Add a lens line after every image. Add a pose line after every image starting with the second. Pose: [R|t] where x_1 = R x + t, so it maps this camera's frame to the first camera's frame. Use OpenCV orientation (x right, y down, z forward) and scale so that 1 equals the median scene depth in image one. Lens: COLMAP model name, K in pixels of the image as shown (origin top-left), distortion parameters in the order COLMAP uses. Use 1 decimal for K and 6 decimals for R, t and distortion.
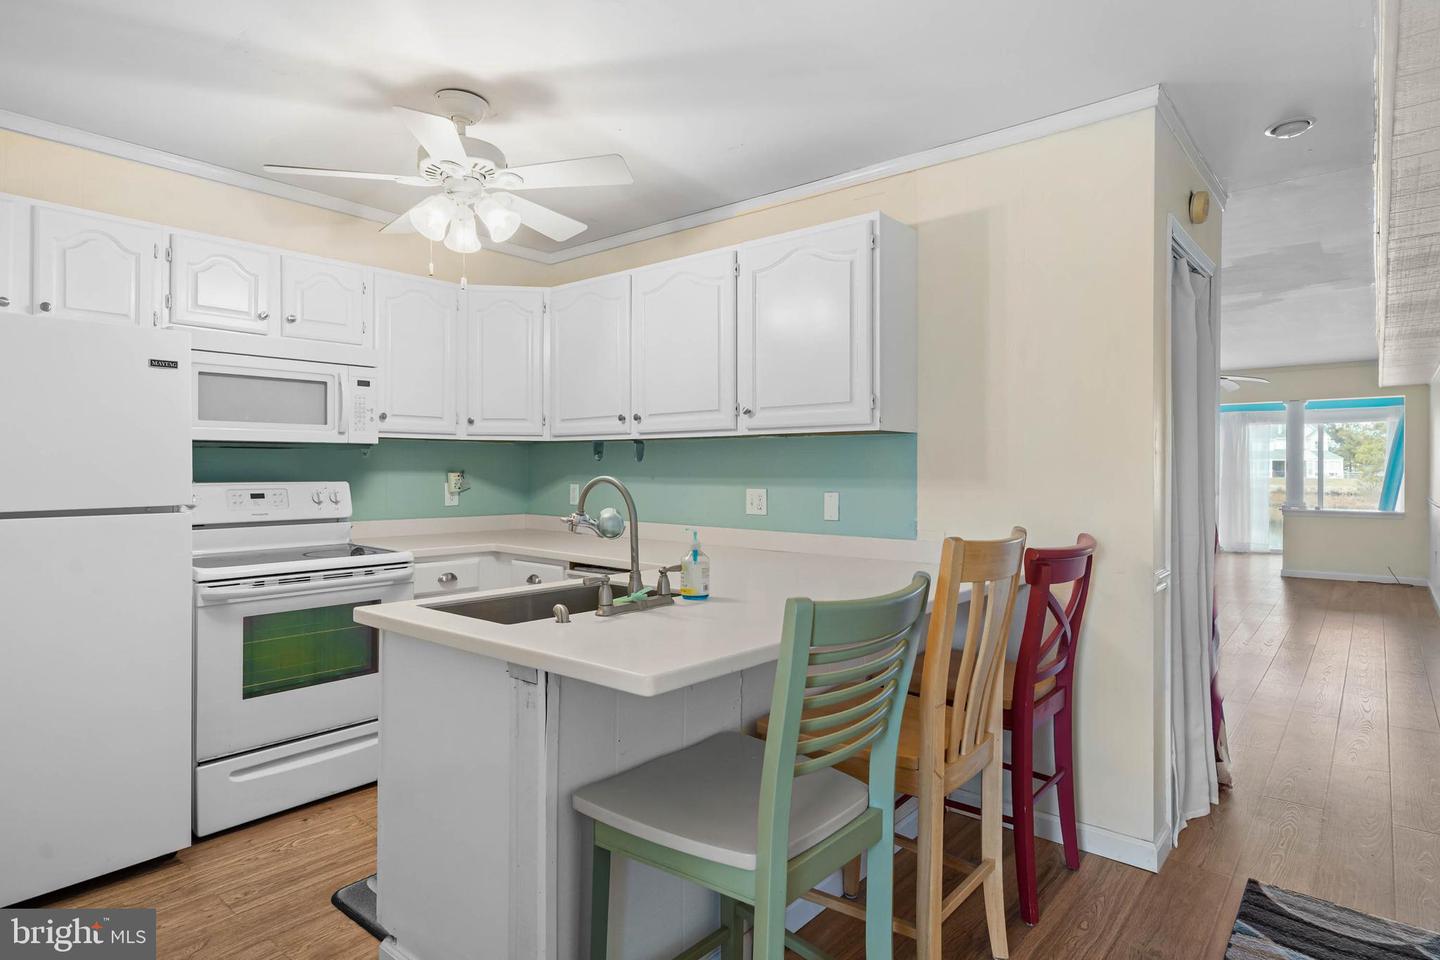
lens RADIAL K [[812.1, 0, 738.4], [0, 812.1, 466.4], [0, 0, 1]] dist [0.008426, -0.000263]
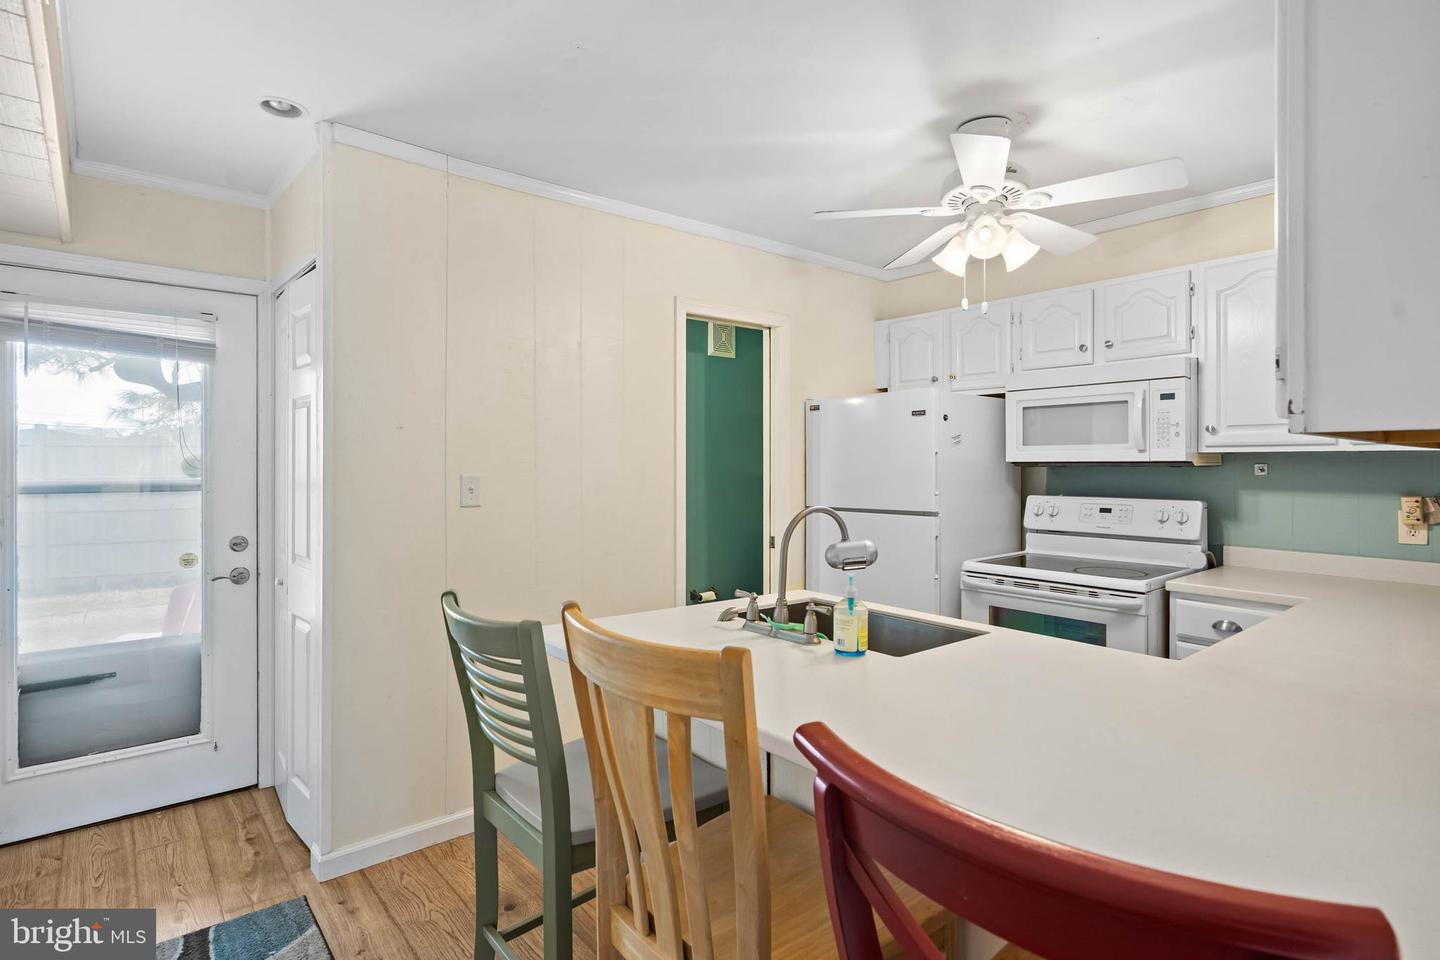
lens RADIAL K [[751.6, 0, 713.1], [0, 751.6, 460.5], [0, 0, 1]] dist [0.005597, -0.000025]
pose [[-0.215998, -0.005603, -0.976378, 0.508544], [0.002711, 0.999976, -0.006338, -0.025640], [0.976390, -0.004016, -0.215978, 0.701424]]
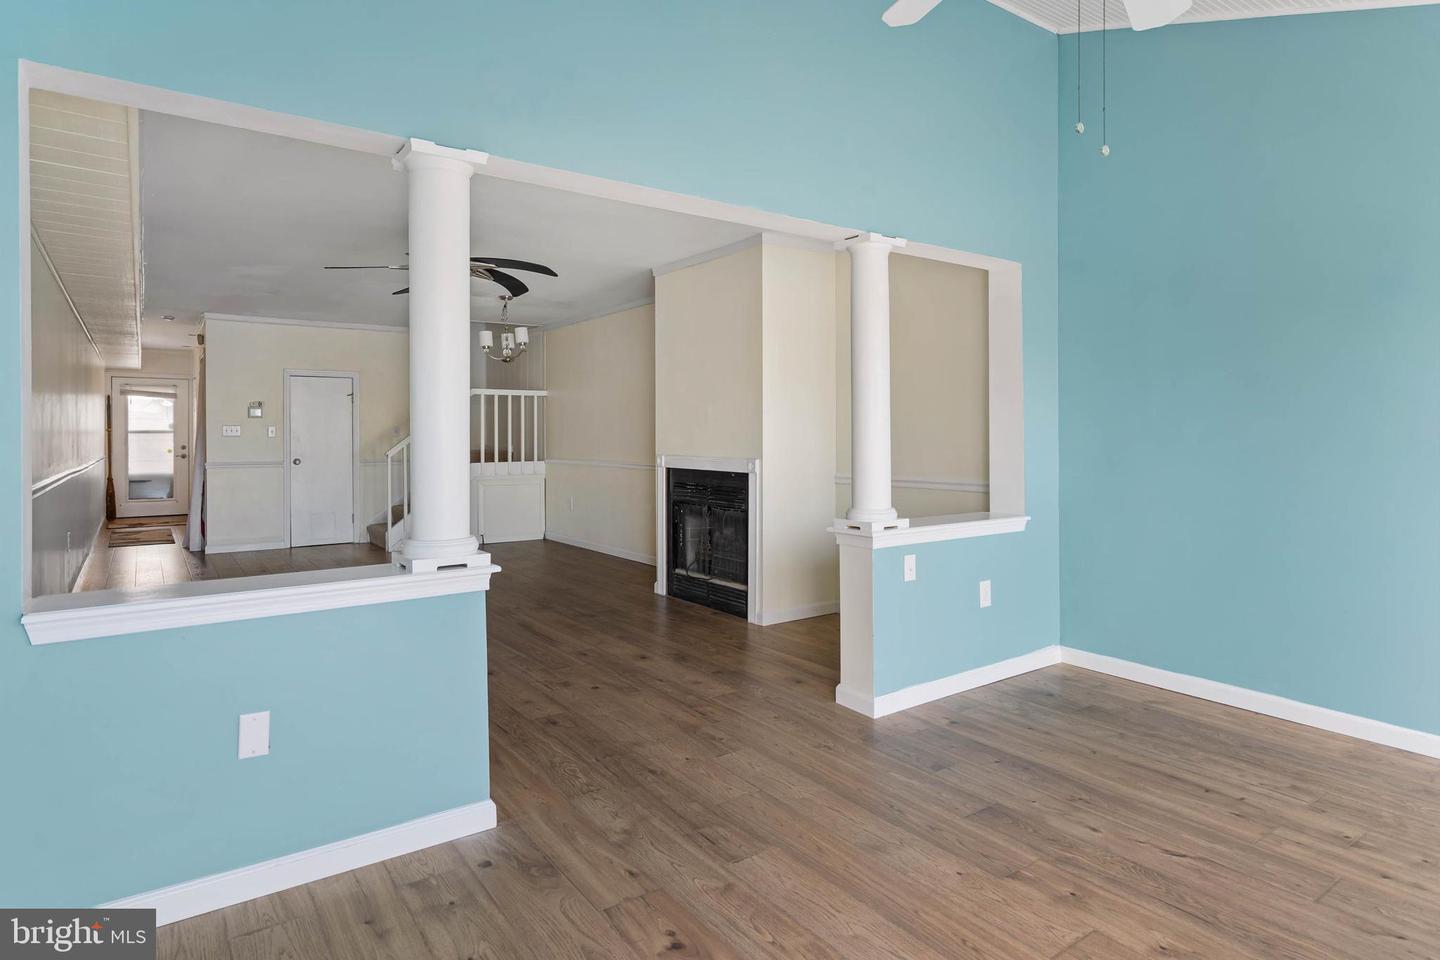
lens RADIAL K [[812.1, 0, 725.4], [0, 812.1, 434.3], [0, 0, 1]] dist [0.008426, -0.000263]
pose [[-0.273747, -0.002366, -0.961799, 2.492701], [0.001249, 0.999995, -0.002815, 0.020916], [0.961801, -0.001972, -0.273743, 3.159384]]
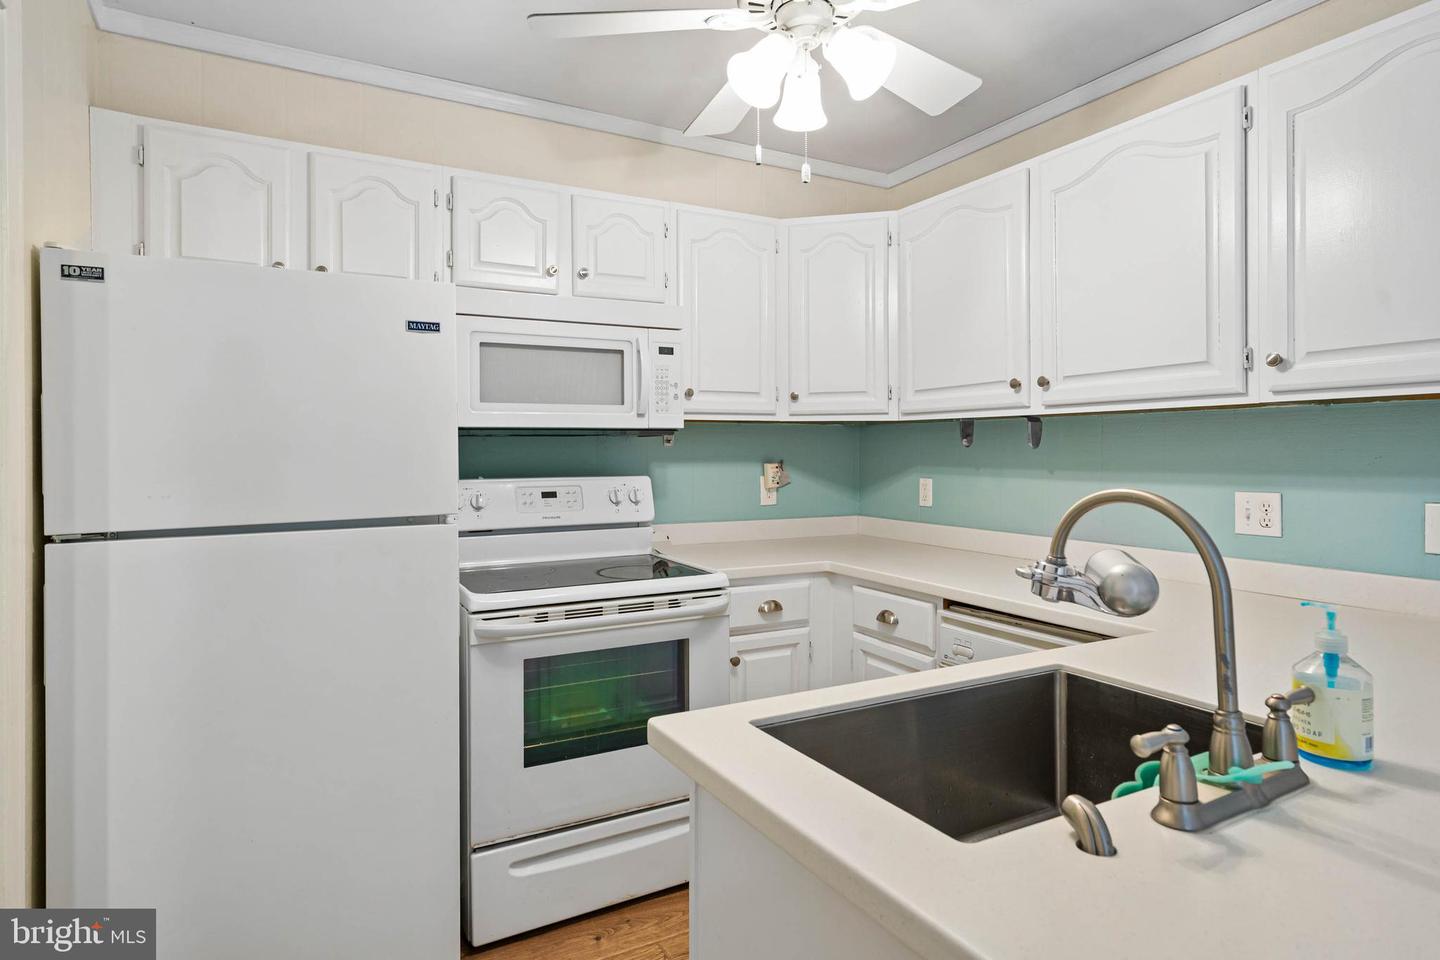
lens RADIAL K [[812.1, 0, 694.8], [0, 812.1, 445.8], [0, 0, 1]] dist [0.008426, -0.000263]
pose [[0.920386, -0.008248, -0.390924, -0.137883], [0.007118, 0.999965, -0.004339, -0.008198], [0.390946, 0.001211, 0.920413, 0.308071]]
